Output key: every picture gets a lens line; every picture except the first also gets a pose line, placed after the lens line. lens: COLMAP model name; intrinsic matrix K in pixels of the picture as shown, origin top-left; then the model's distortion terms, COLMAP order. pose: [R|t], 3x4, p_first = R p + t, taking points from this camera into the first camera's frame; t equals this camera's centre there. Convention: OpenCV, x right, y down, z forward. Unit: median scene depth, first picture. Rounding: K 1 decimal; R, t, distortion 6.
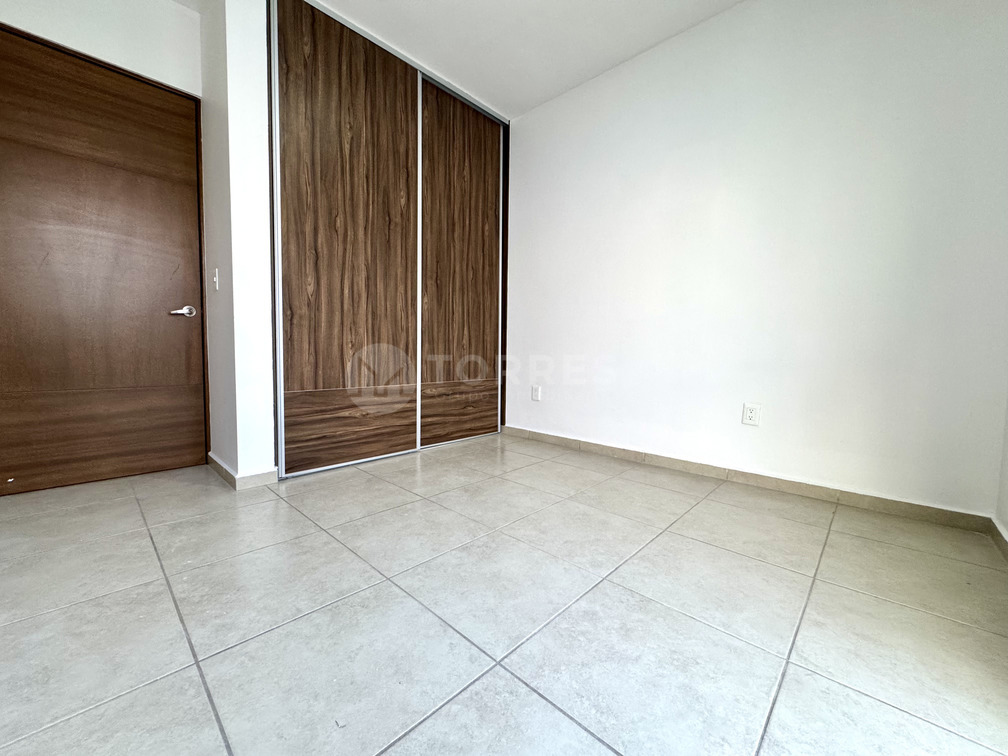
lens RADIAL K [[403.7, 0, 503.5], [0, 403.7, 377.4], [0, 0, 1]] dist [-0.004570, 0.001004]
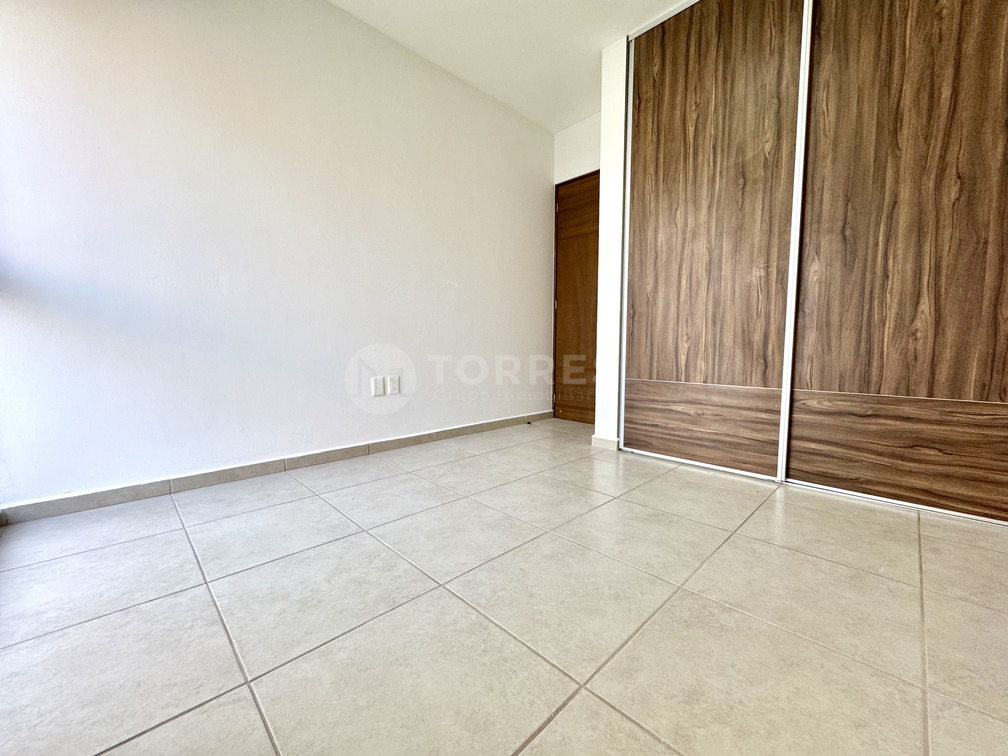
lens RADIAL K [[403.7, 0, 503.5], [0, 403.7, 377.4], [0, 0, 1]] dist [-0.004570, 0.001004]
pose [[-0.037320, 0.065303, -0.997167, 0.621184], [-0.071453, 0.995134, 0.067844, -0.020887], [0.996746, 0.073783, -0.032472, 0.629710]]
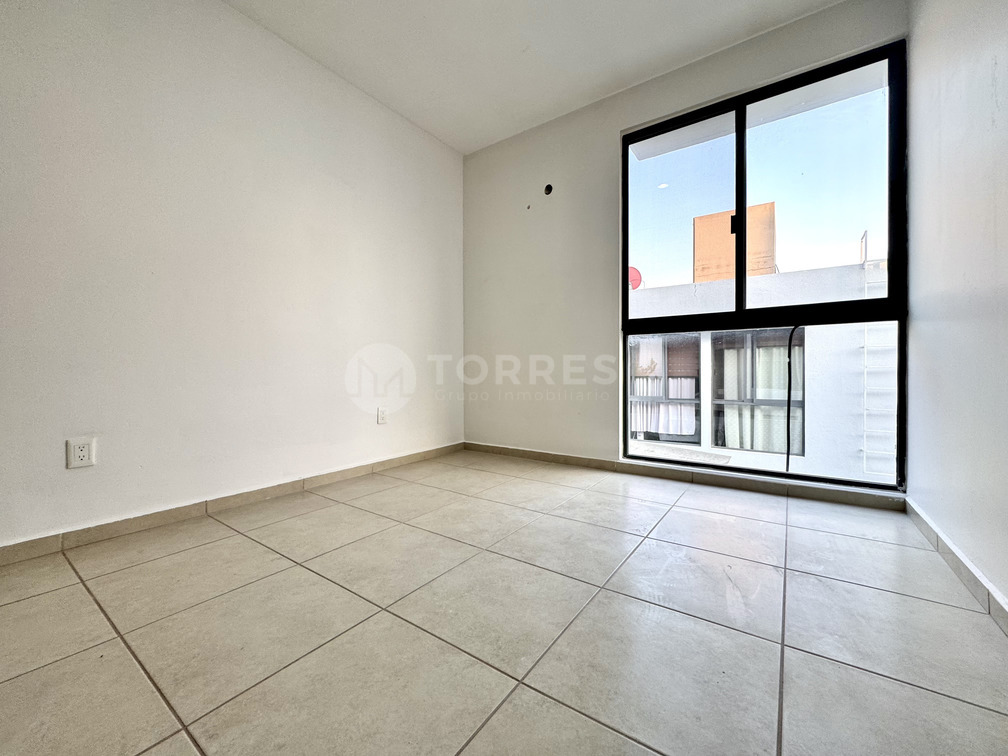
lens RADIAL K [[403.7, 0, 502.2], [0, 403.7, 373.1], [0, 0, 1]] dist [-0.004570, 0.001004]
pose [[-0.137364, -0.020586, 0.990307, -0.692129], [0.073444, 0.996820, 0.030909, -0.054311], [-0.987794, 0.076977, -0.135415, 0.739936]]
